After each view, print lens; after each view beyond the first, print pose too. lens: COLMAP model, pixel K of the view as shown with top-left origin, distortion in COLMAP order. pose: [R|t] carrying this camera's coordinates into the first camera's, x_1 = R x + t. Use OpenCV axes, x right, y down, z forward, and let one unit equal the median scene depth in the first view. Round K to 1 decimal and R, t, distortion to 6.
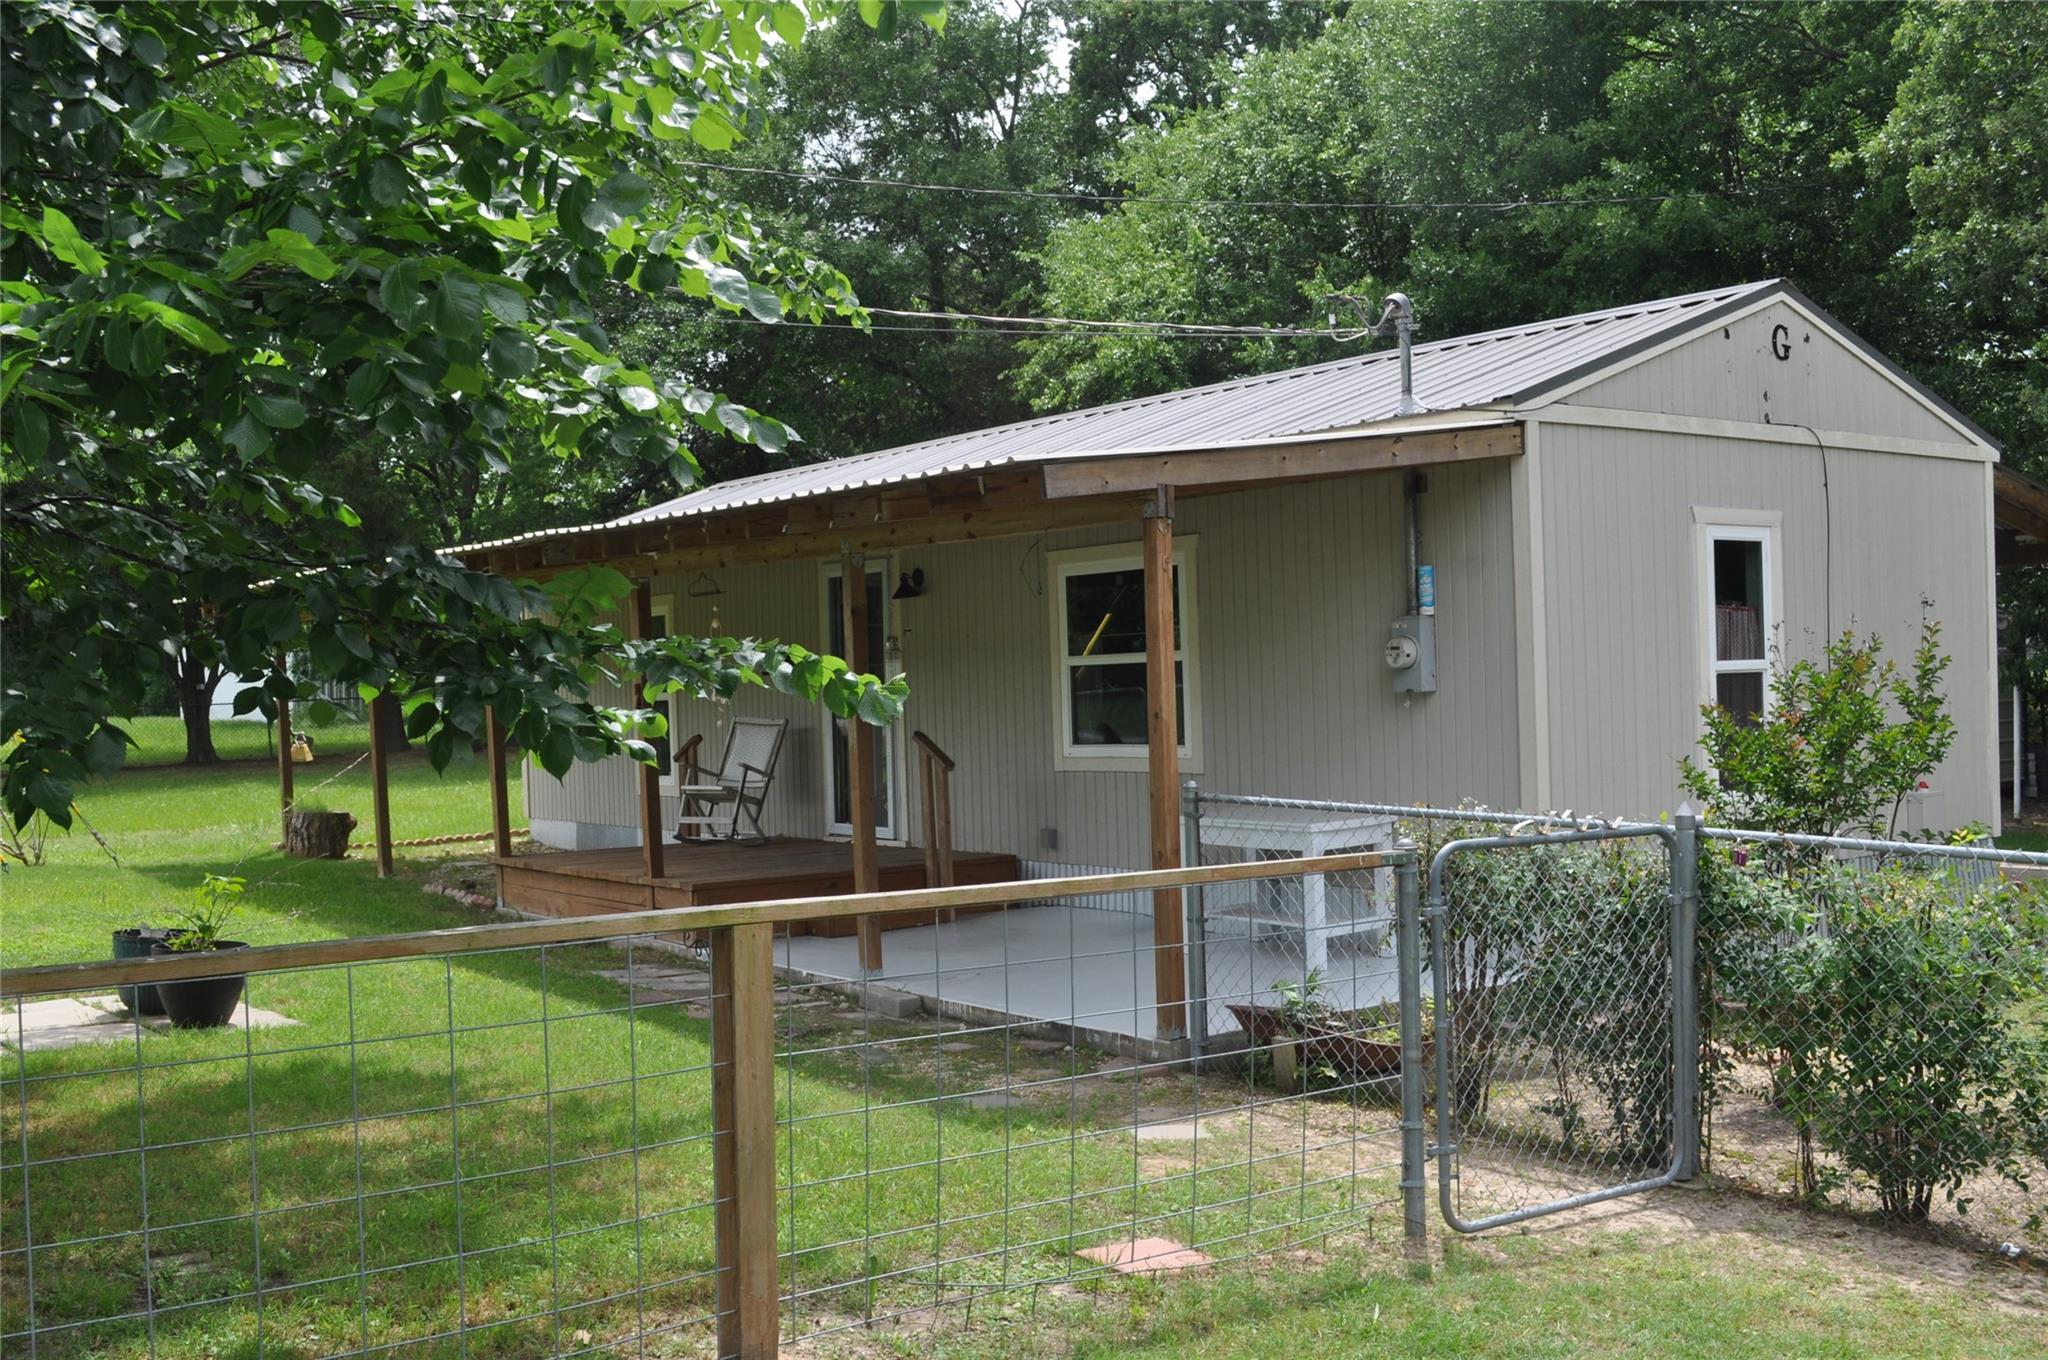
lens RADIAL K [[1979.3, 0, 1024.2], [0, 1979.3, 684.9], [0, 0, 1]] dist [-0.076768, -0.011396]
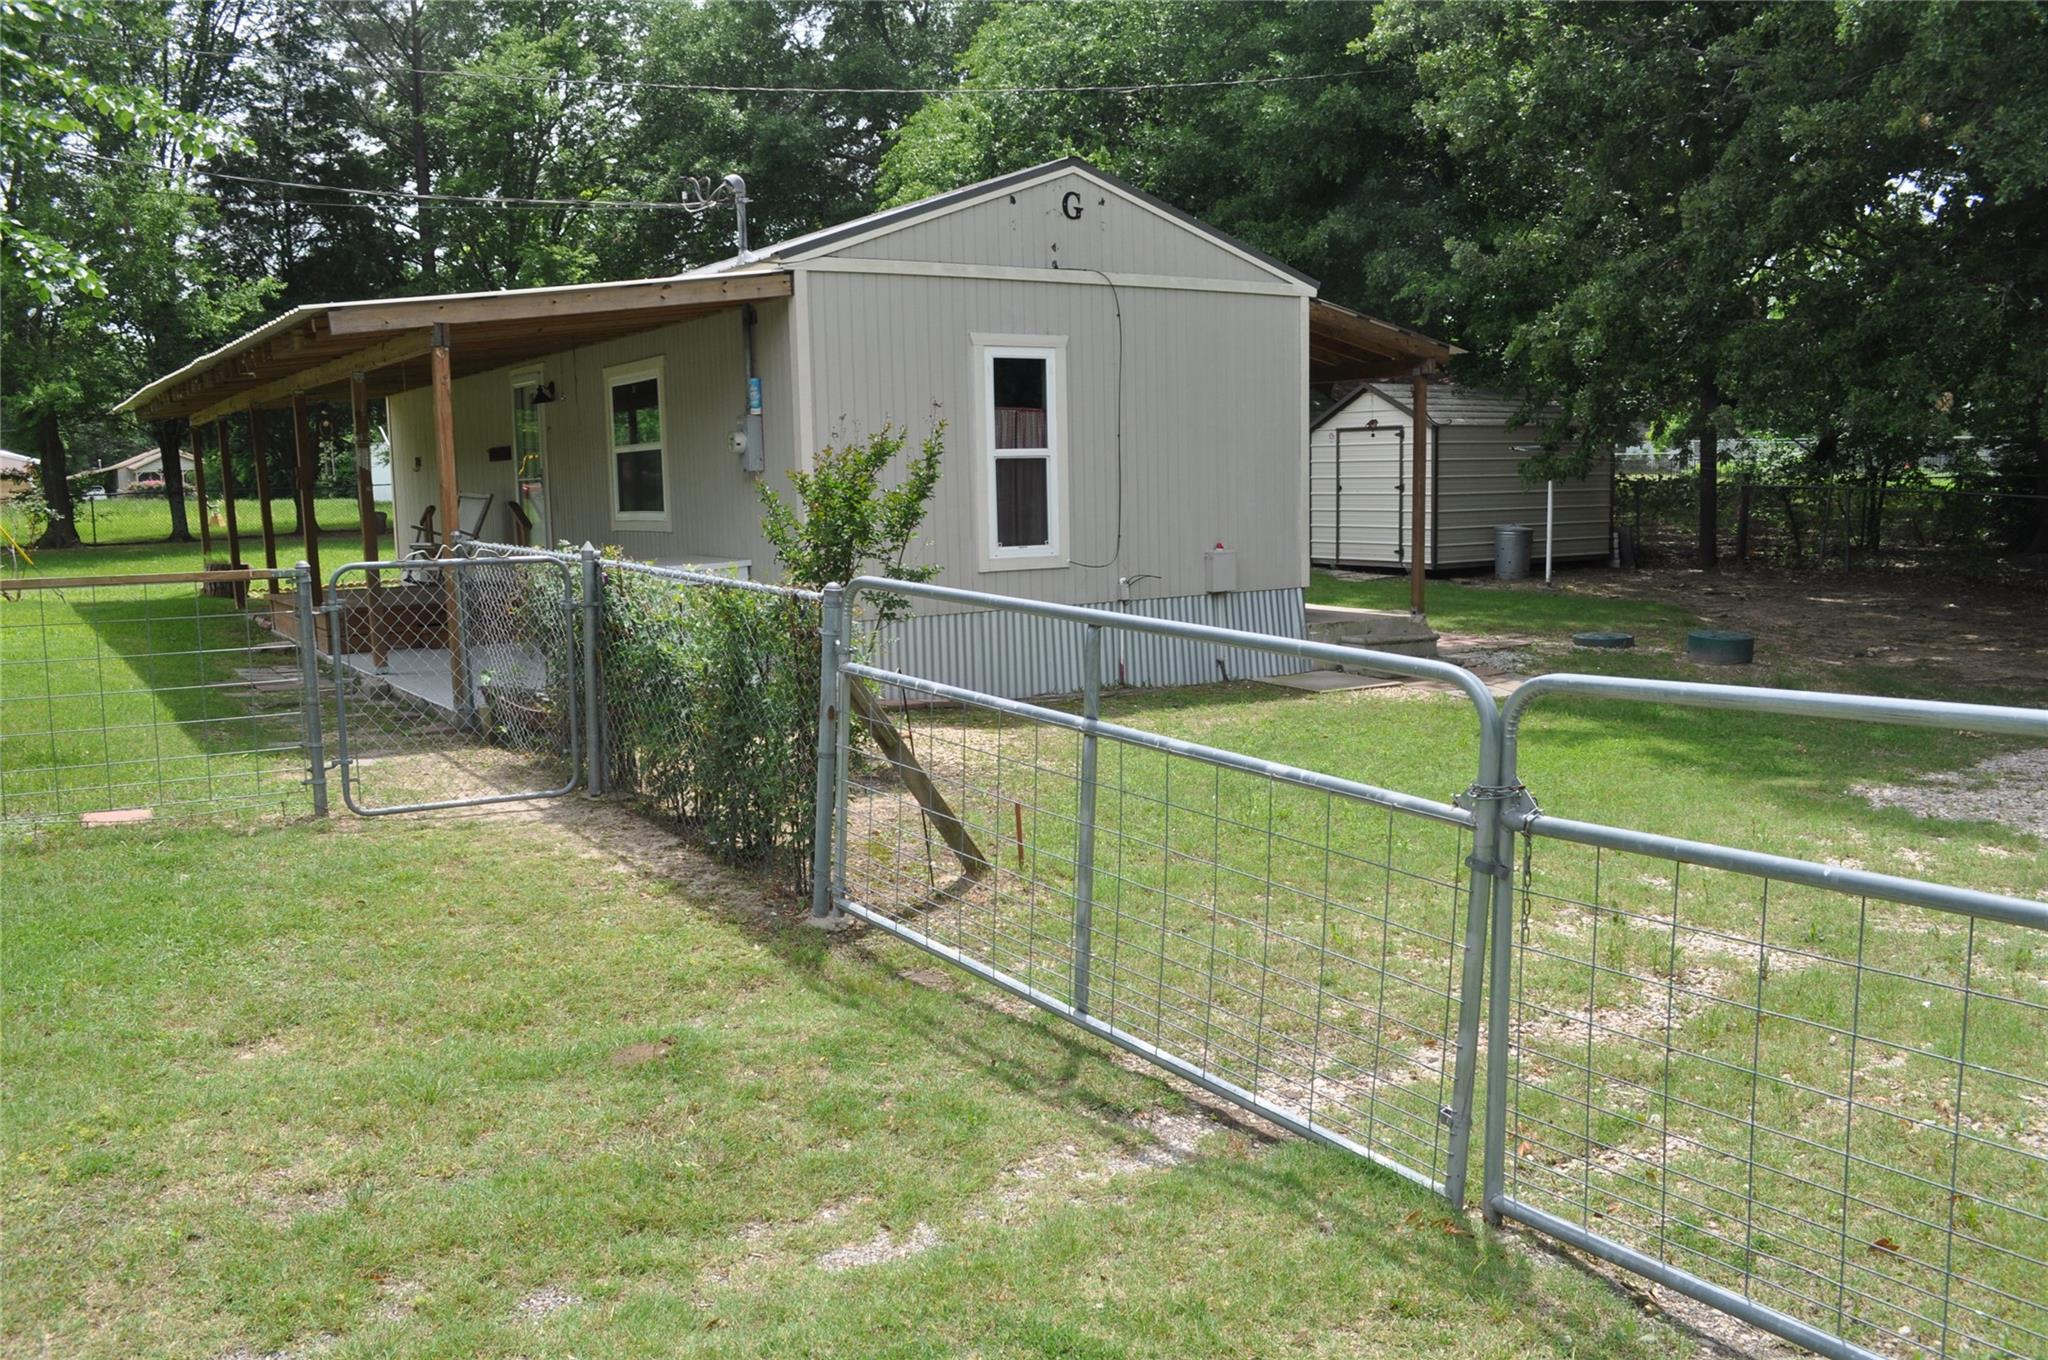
lens RADIAL K [[1601.0, 0, 998.7], [0, 1601.0, 691.2], [0, 0, 1]] dist [-0.080727, 0.010580]
pose [[0.998527, 0.012532, -0.052794, 0.404553], [-0.005348, 0.990957, 0.134071, 0.005058], [0.053997, -0.133591, 0.989564, -0.104224]]
